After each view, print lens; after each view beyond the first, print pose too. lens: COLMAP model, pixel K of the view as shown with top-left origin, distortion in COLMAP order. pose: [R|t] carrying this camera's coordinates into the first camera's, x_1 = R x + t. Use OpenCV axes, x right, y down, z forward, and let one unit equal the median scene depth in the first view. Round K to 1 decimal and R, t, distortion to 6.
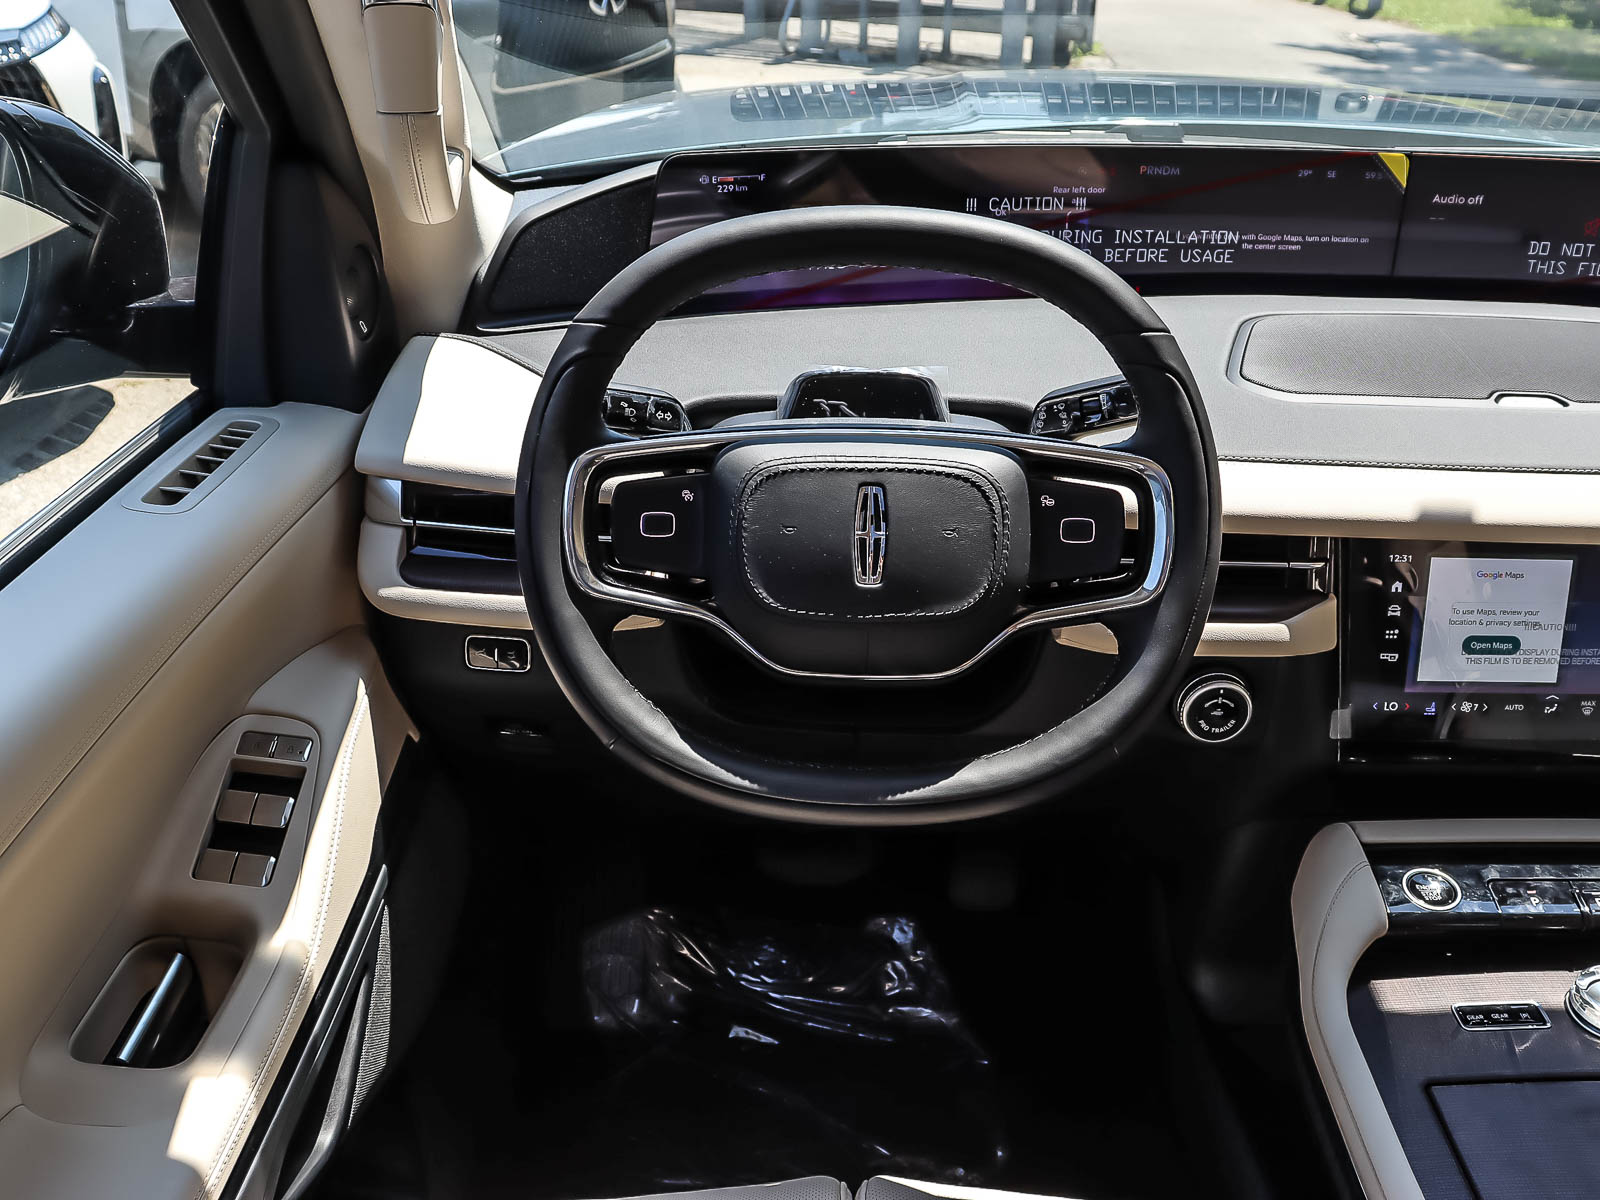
lens RADIAL K [[1476.9, 0, 808.3], [0, 1476.9, 597.3], [0, 0, 1]] dist [-0.183410, 0.173805]
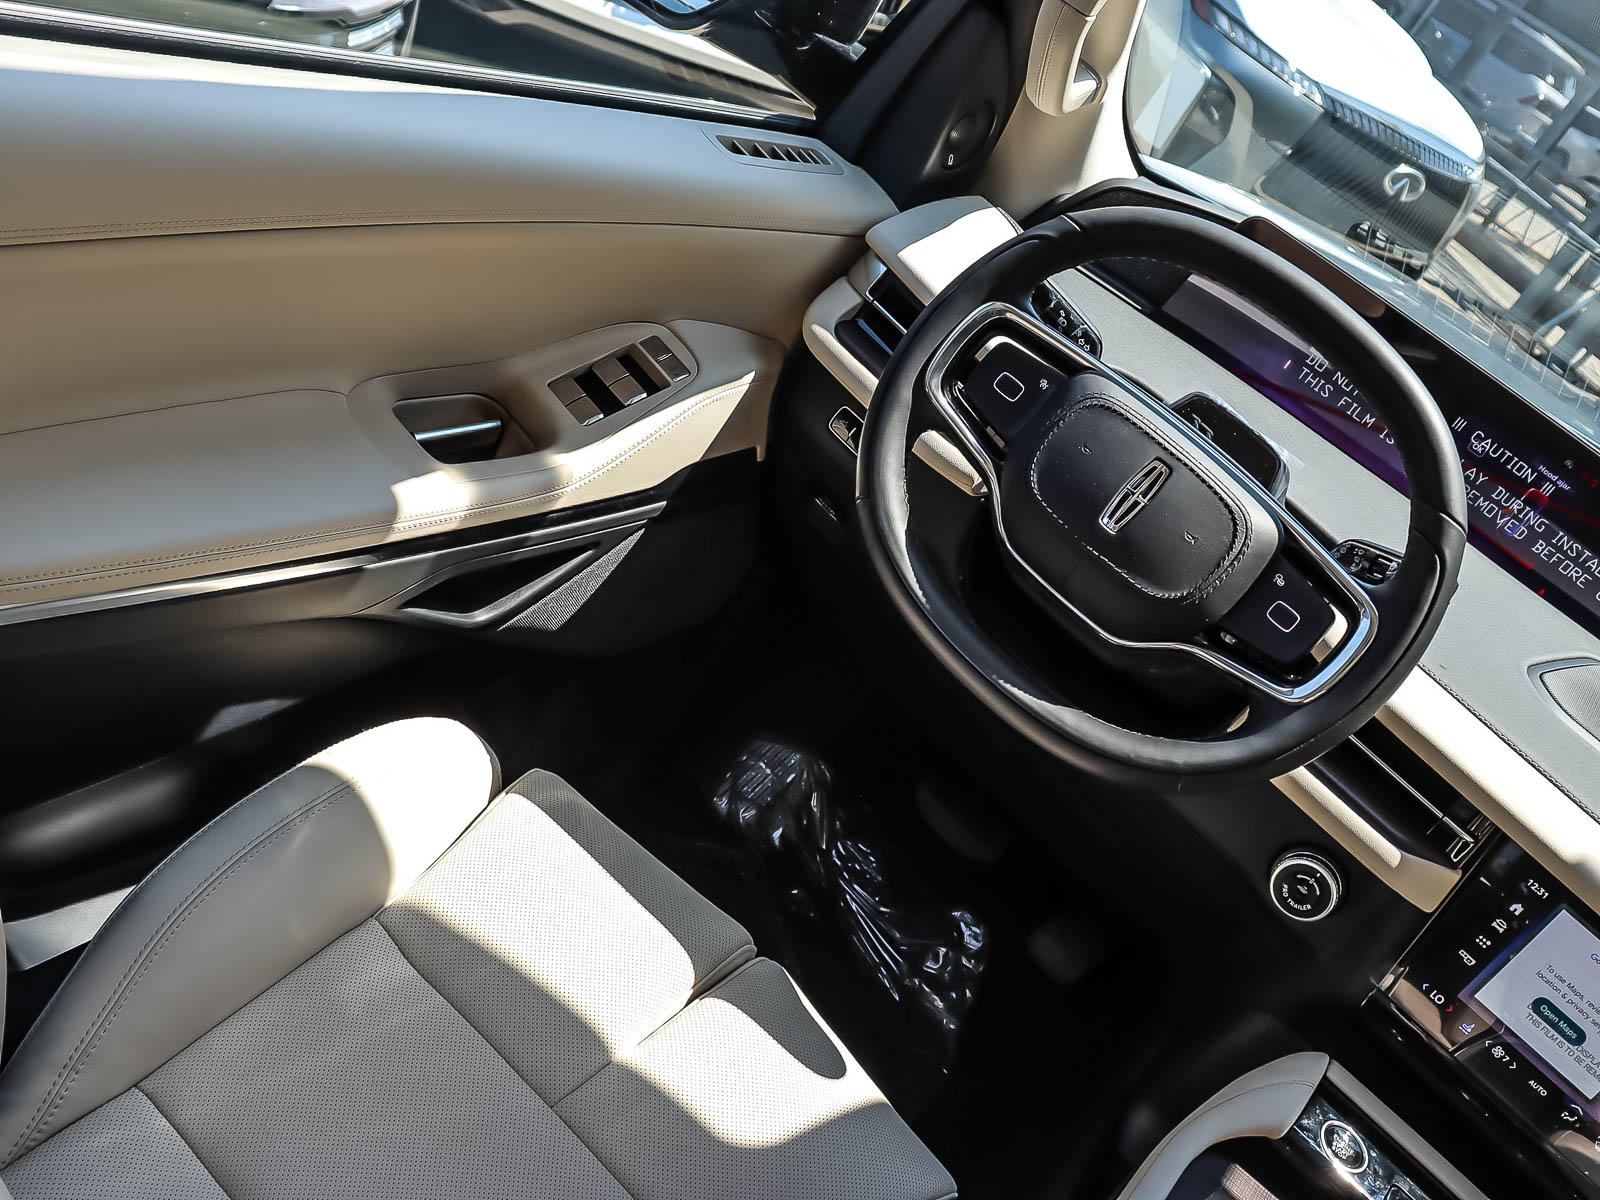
lens RADIAL K [[1476.9, 0, 808.3], [0, 1476.9, 597.3], [0, 0, 1]] dist [-0.183410, 0.173805]
pose [[0.711963, 0.642454, -0.283481, 0.193059], [-0.655638, 0.752743, 0.059309, 0.097177], [0.251491, 0.143635, 0.957142, -0.130816]]
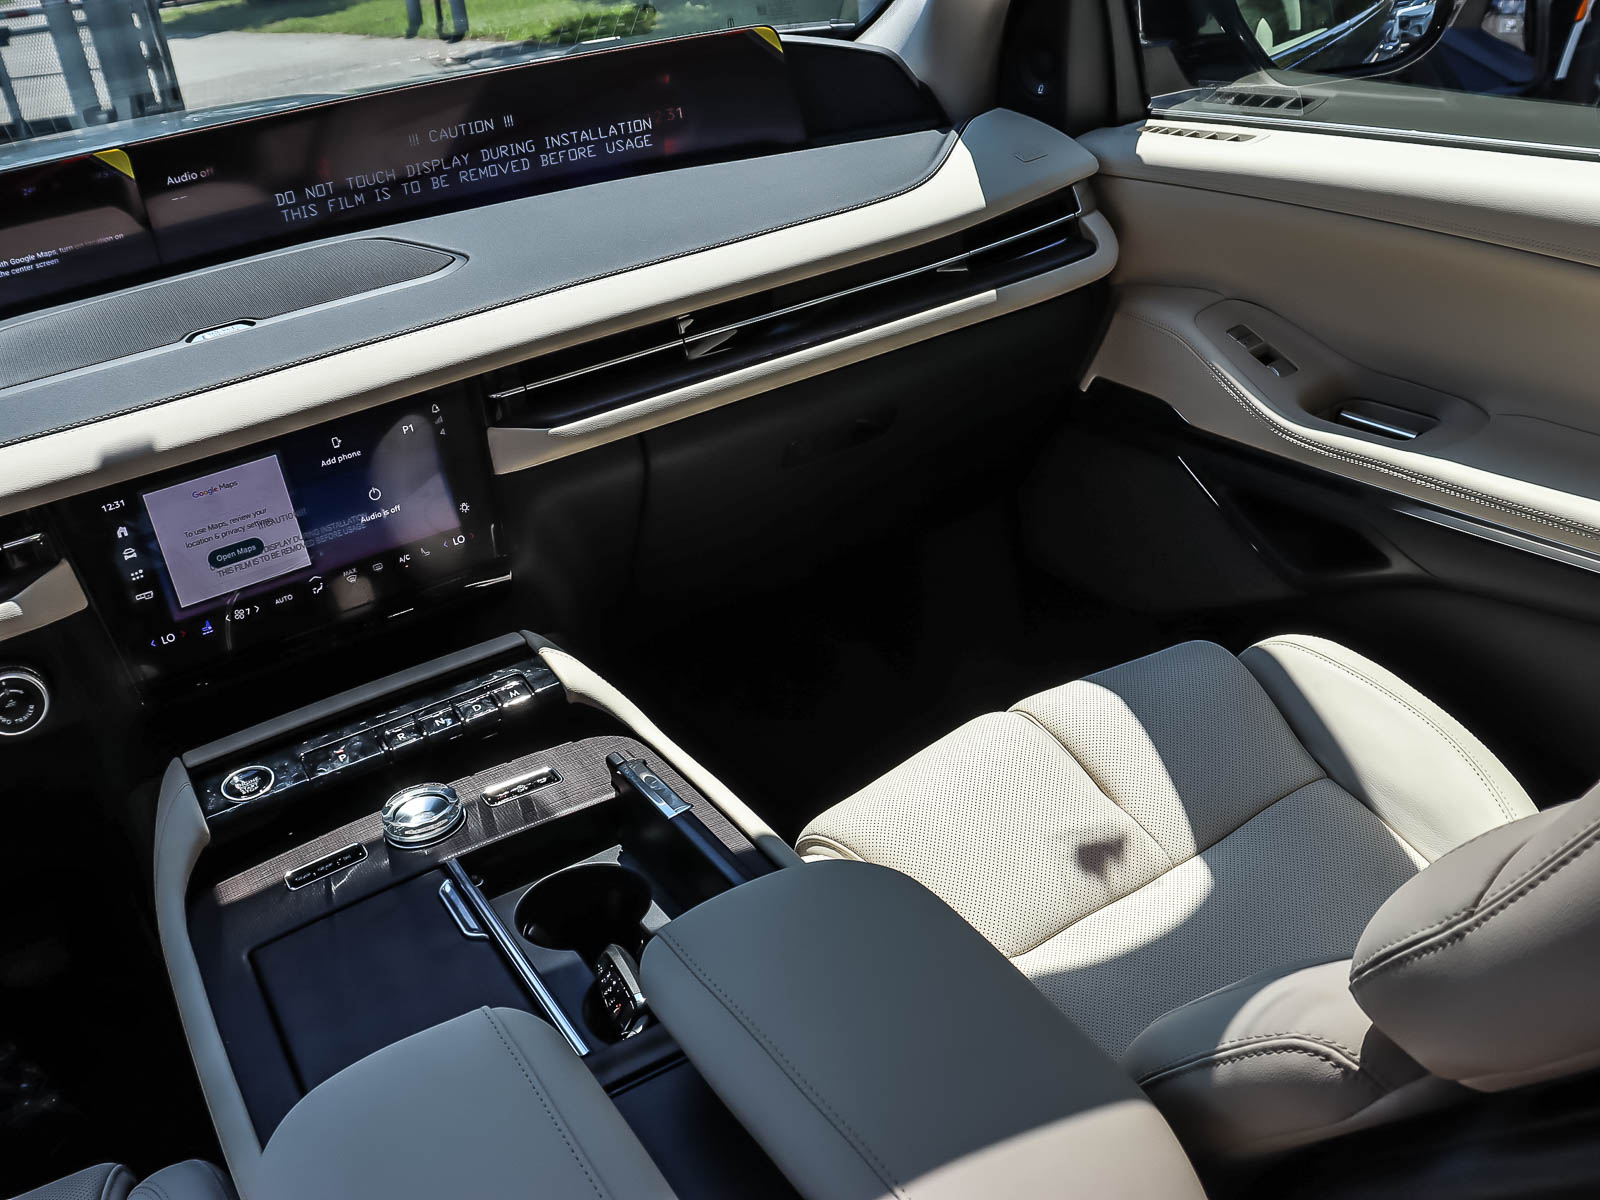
lens RADIAL K [[1475.2, 0, 800.0], [0, 1475.2, 600.0], [0, 0, 1]] dist [-0.186905, 0.180522]
pose [[0.839629, -0.340235, 0.423394, 0.366432], [0.352678, 0.934331, 0.051424, 0.163093], [-0.413087, 0.106145, 0.904485, -0.160370]]
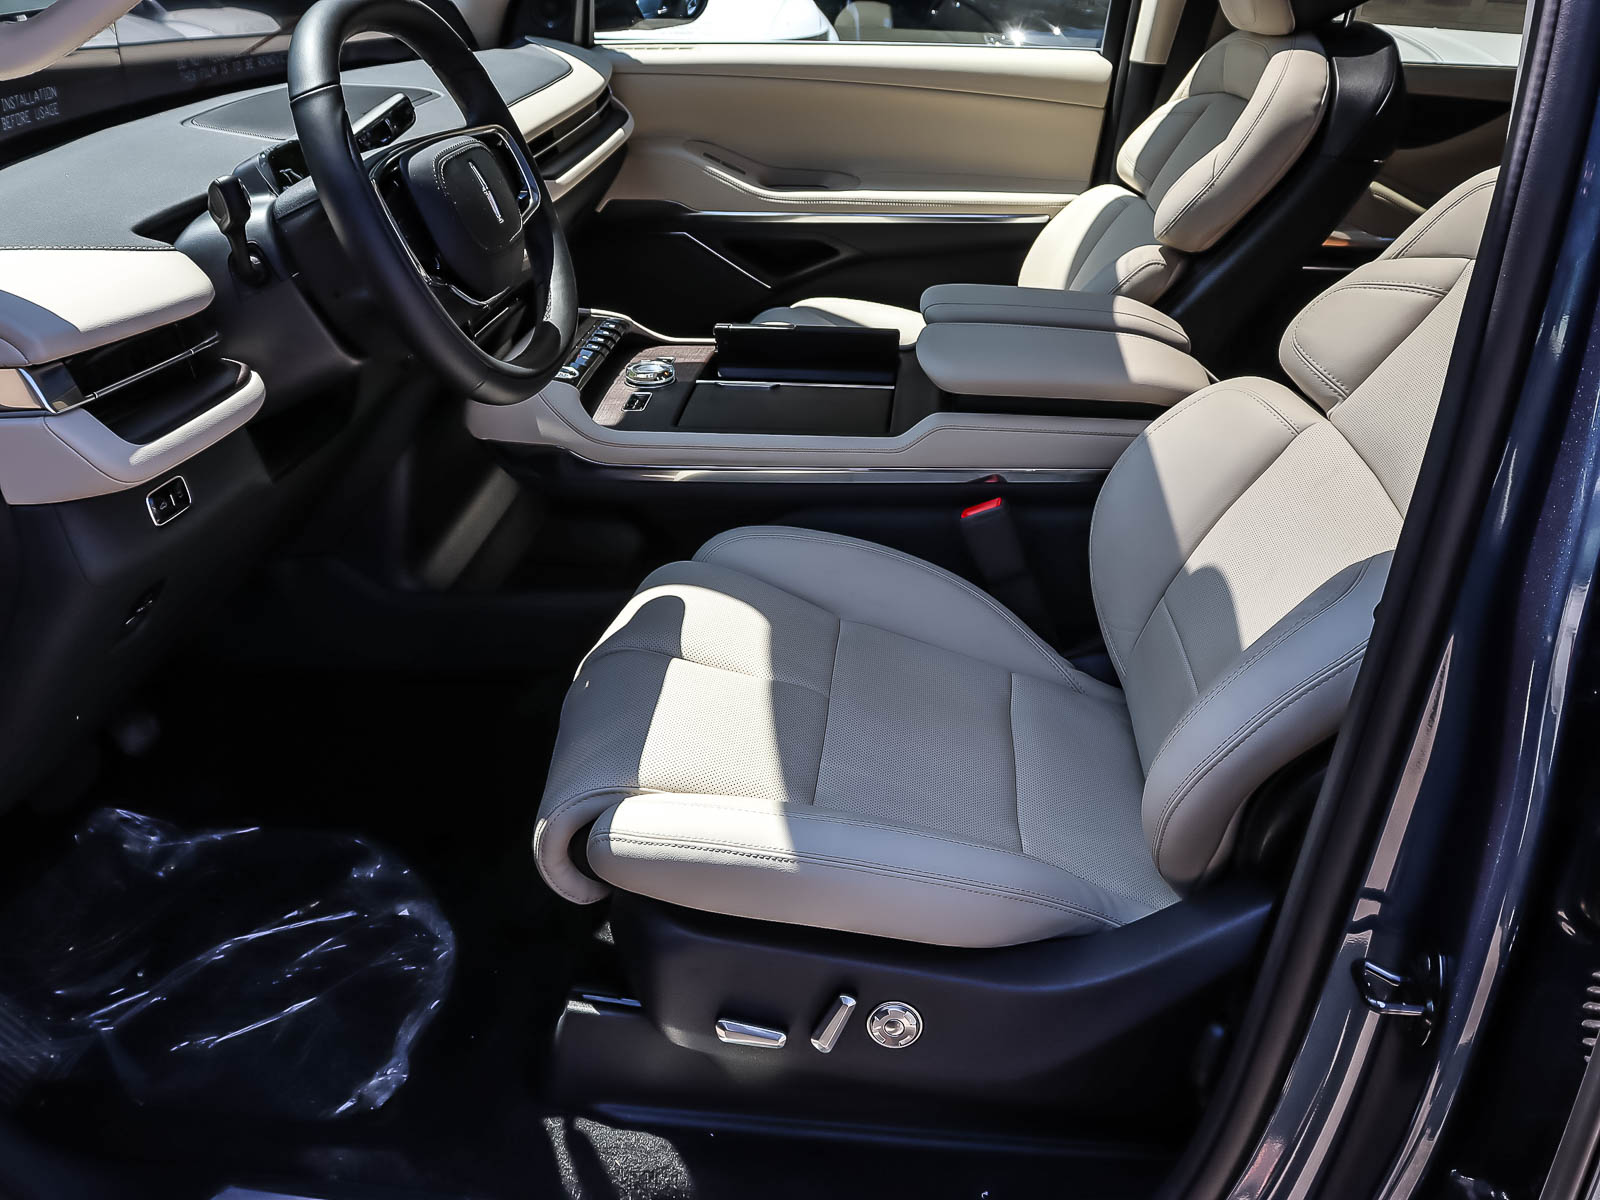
lens RADIAL K [[1476.9, 0, 808.3], [0, 1476.9, 597.3], [0, 0, 1]] dist [-0.183410, 0.173805]
pose [[0.074180, -0.442283, 0.893803, -1.161223], [0.437850, 0.819708, 0.369279, -0.084176], [-0.895983, 0.363958, 0.254459, 0.394691]]
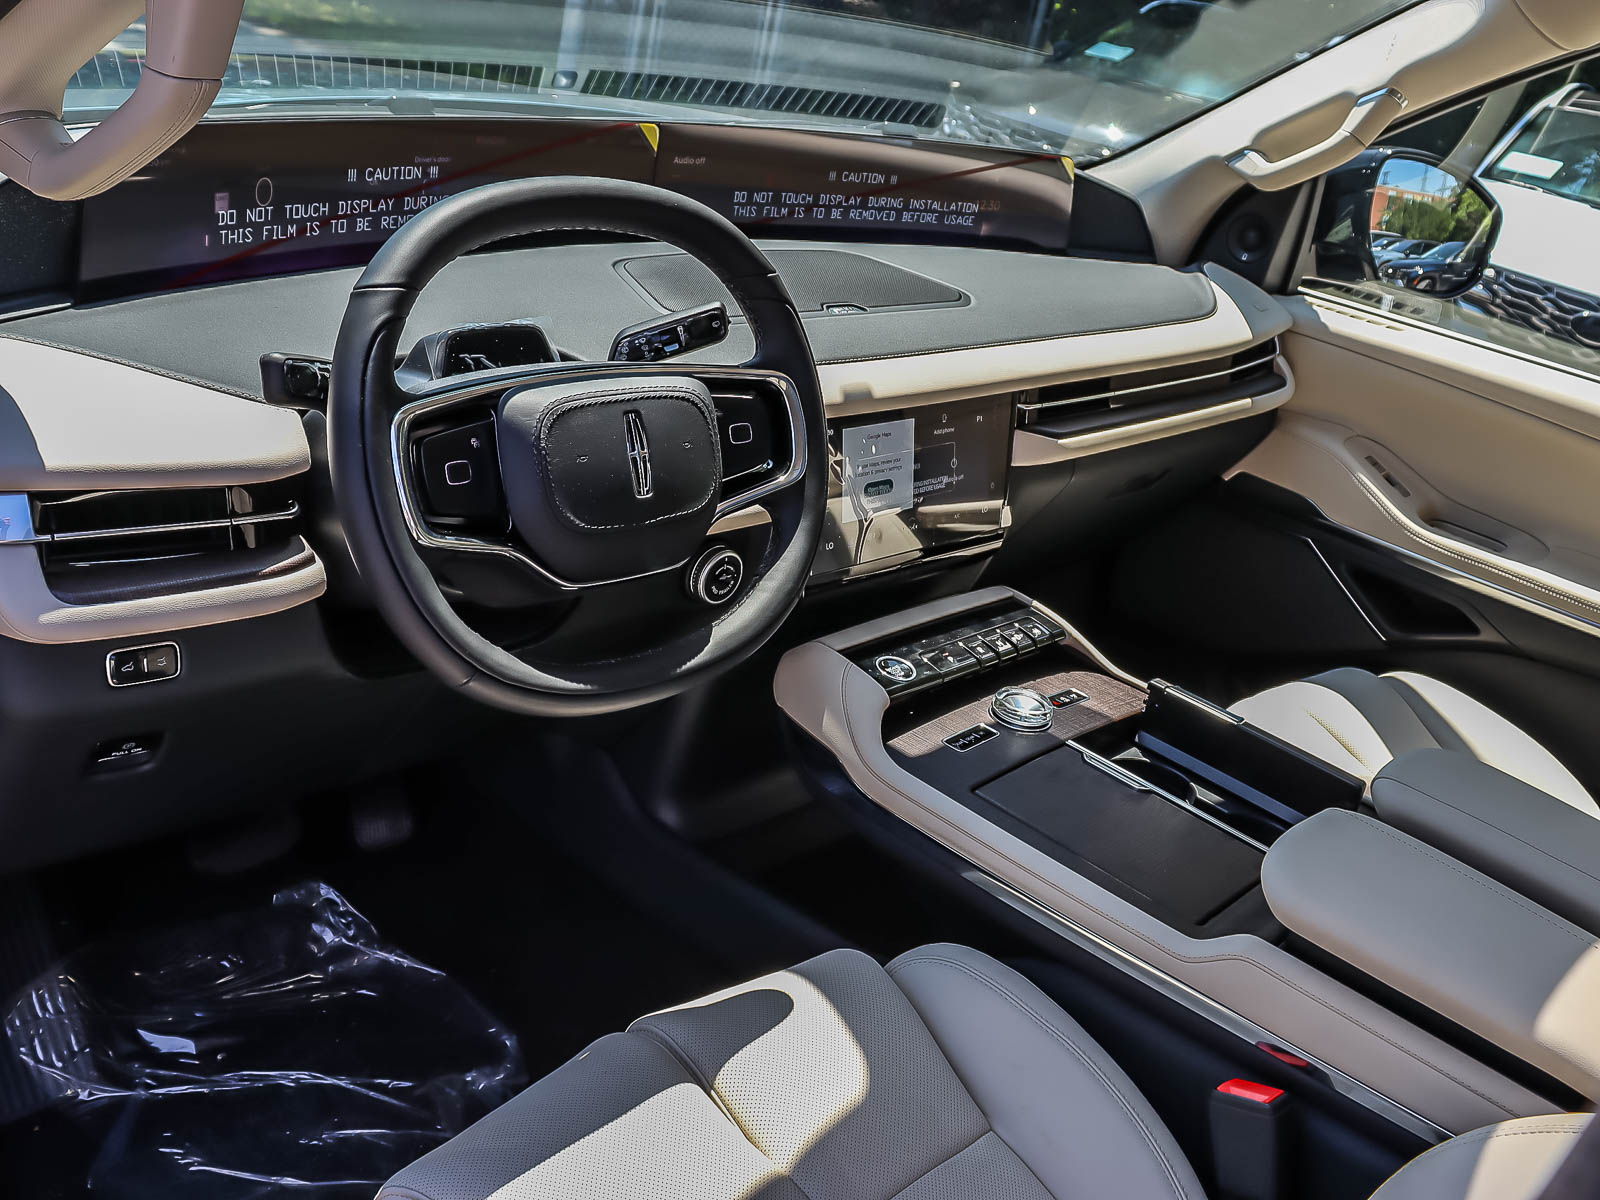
lens RADIAL K [[1475.2, 0, 800.0], [0, 1475.2, 600.0], [0, 0, 1]] dist [-0.186905, 0.180522]
pose [[0.684403, -0.201950, 0.700578, -0.584470], [0.182043, 0.977774, 0.104015, -0.021898], [-0.706012, 0.056347, 0.705954, 0.067607]]
